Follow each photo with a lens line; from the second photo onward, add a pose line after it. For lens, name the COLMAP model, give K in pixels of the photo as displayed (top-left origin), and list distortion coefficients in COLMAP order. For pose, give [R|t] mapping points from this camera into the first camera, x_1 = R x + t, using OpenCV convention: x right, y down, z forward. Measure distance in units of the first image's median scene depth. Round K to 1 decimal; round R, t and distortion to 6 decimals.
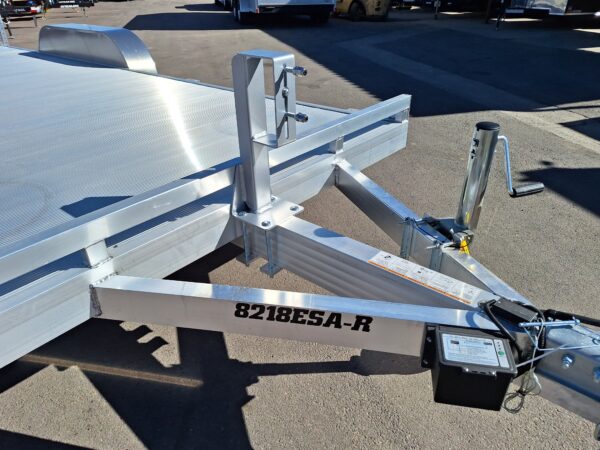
lens RADIAL K [[400.3, 0, 300.0], [0, 400.3, 225.0], [0, 0, 1]] dist [0.084521, -0.090060]
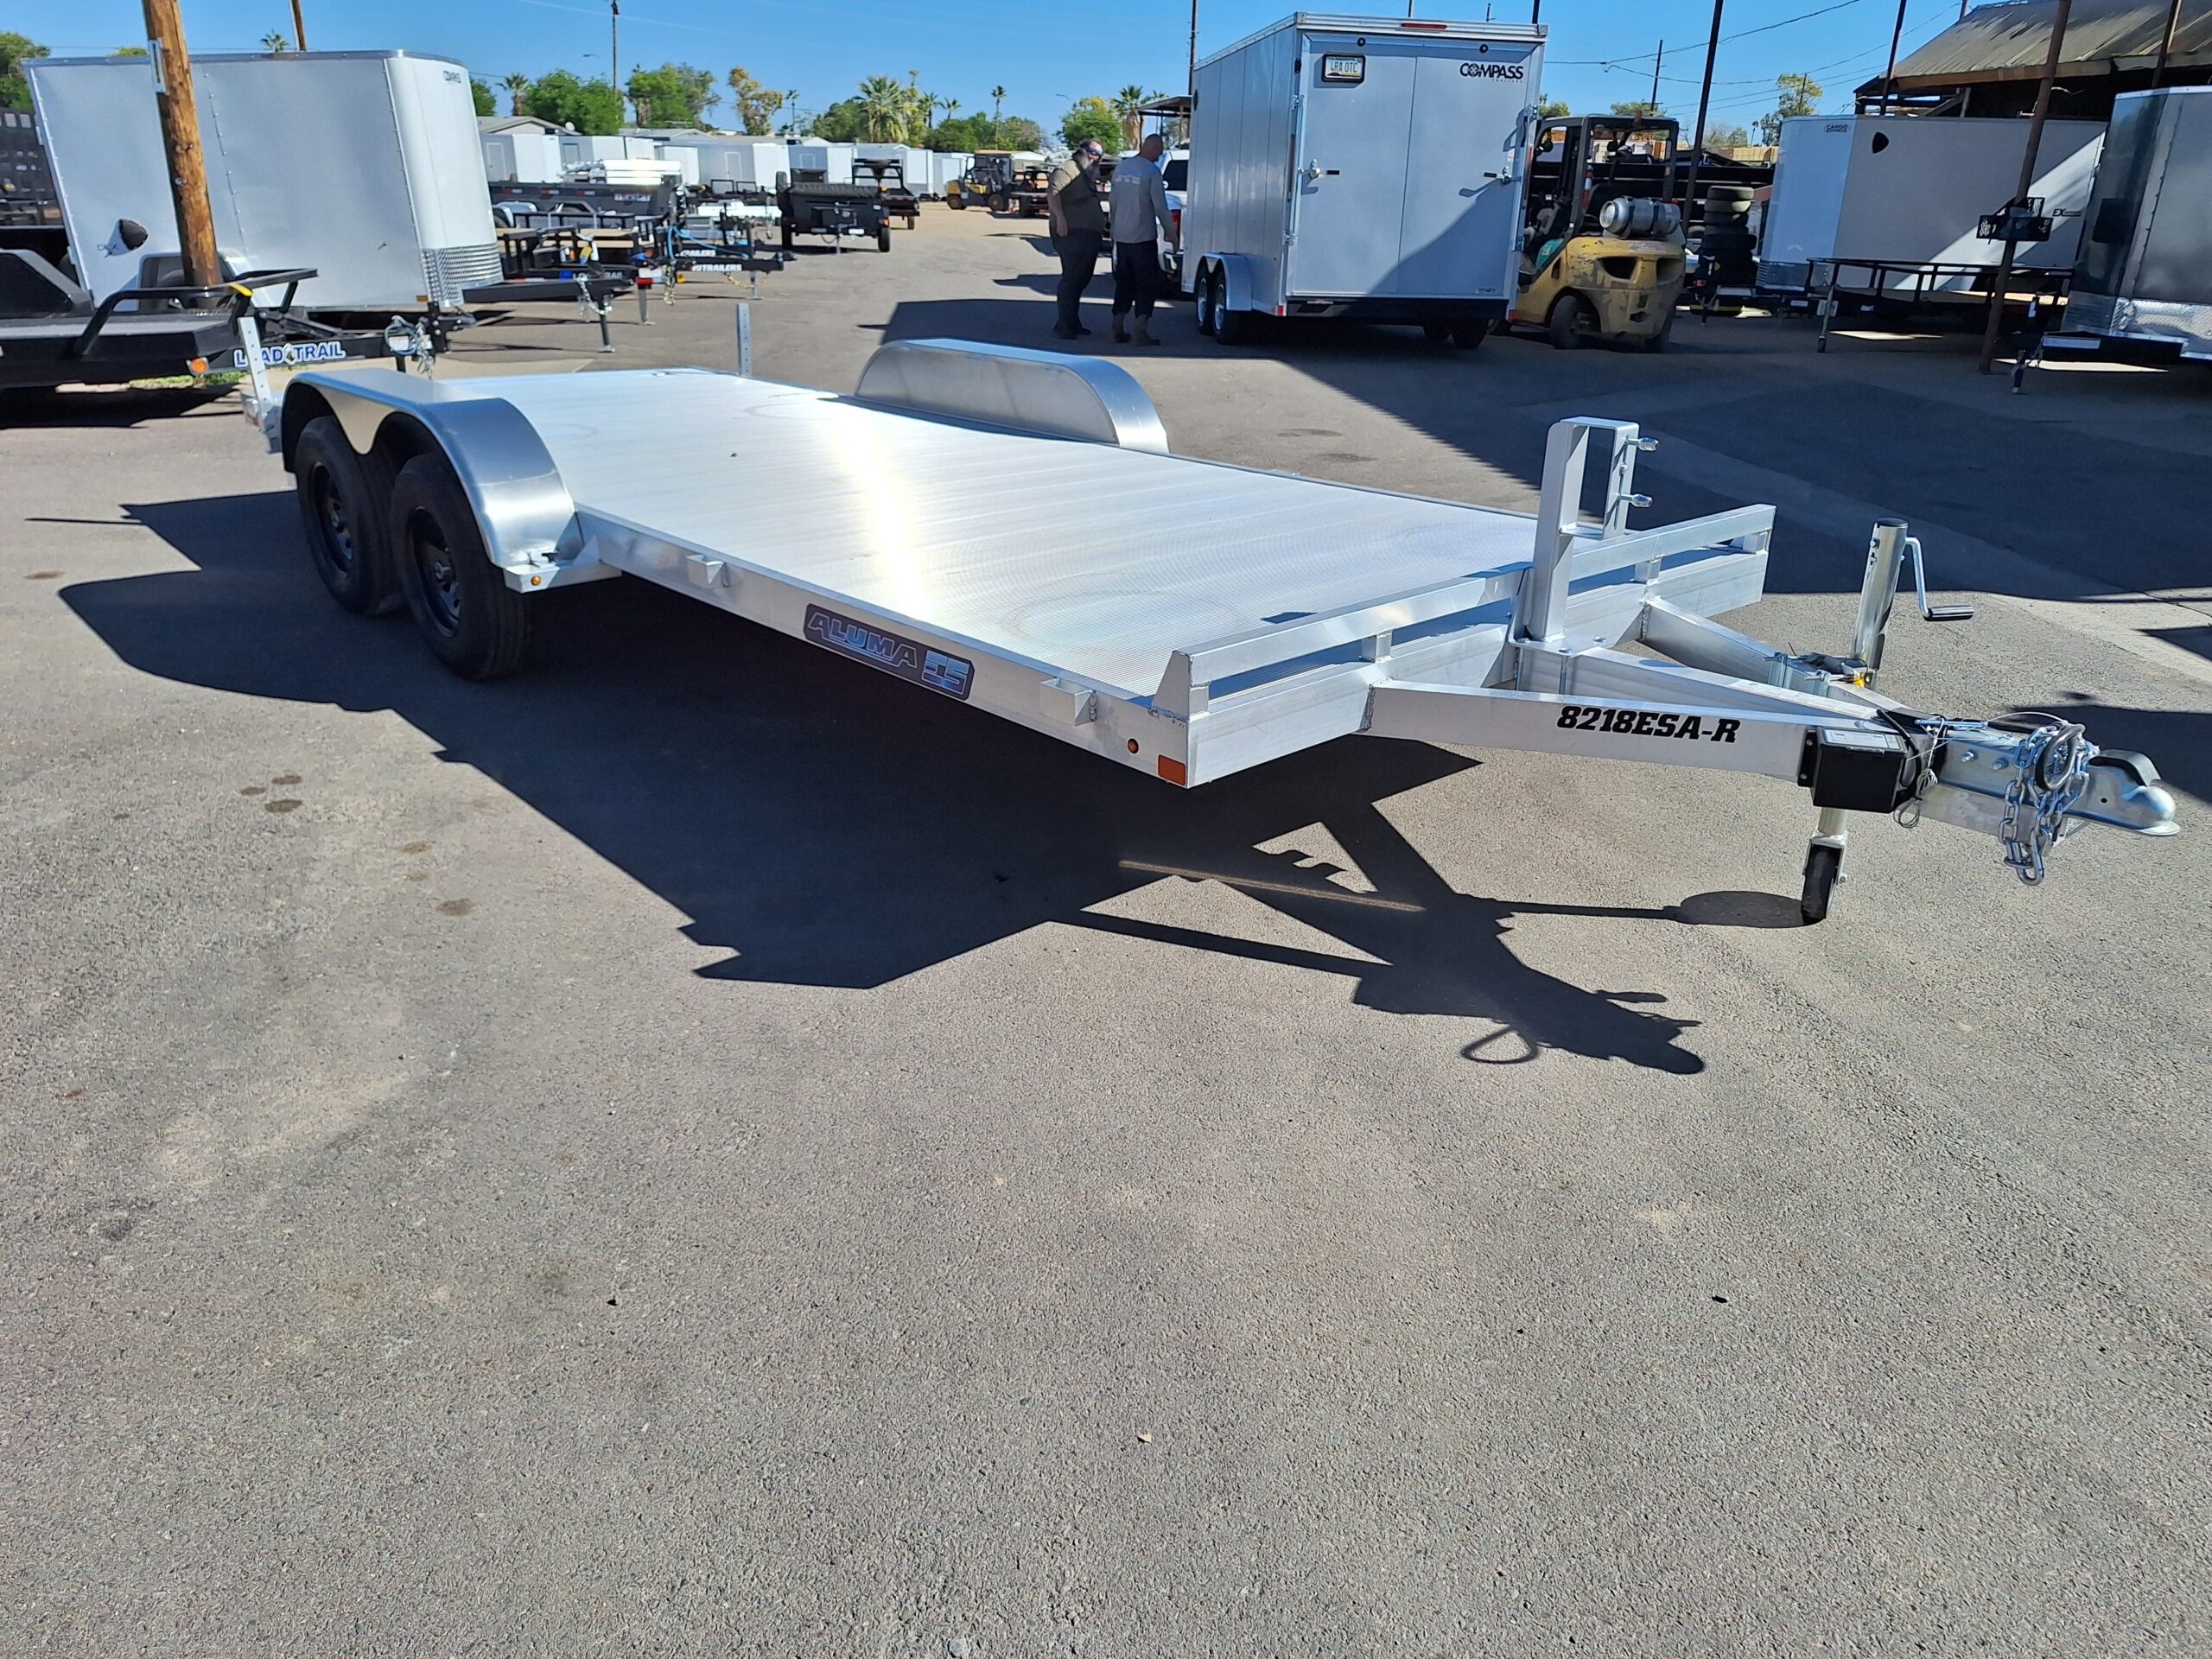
lens RADIAL K [[1562.2, 0, 1106.0], [0, 1562.2, 829.5], [0, 0, 1]] dist [0.094779, -0.114556]
pose [[0.992373, 0.076445, -0.096710, -0.483840], [-0.090176, 0.985067, -0.146667, 0.638428], [0.084054, 0.154270, 0.984447, -1.415204]]
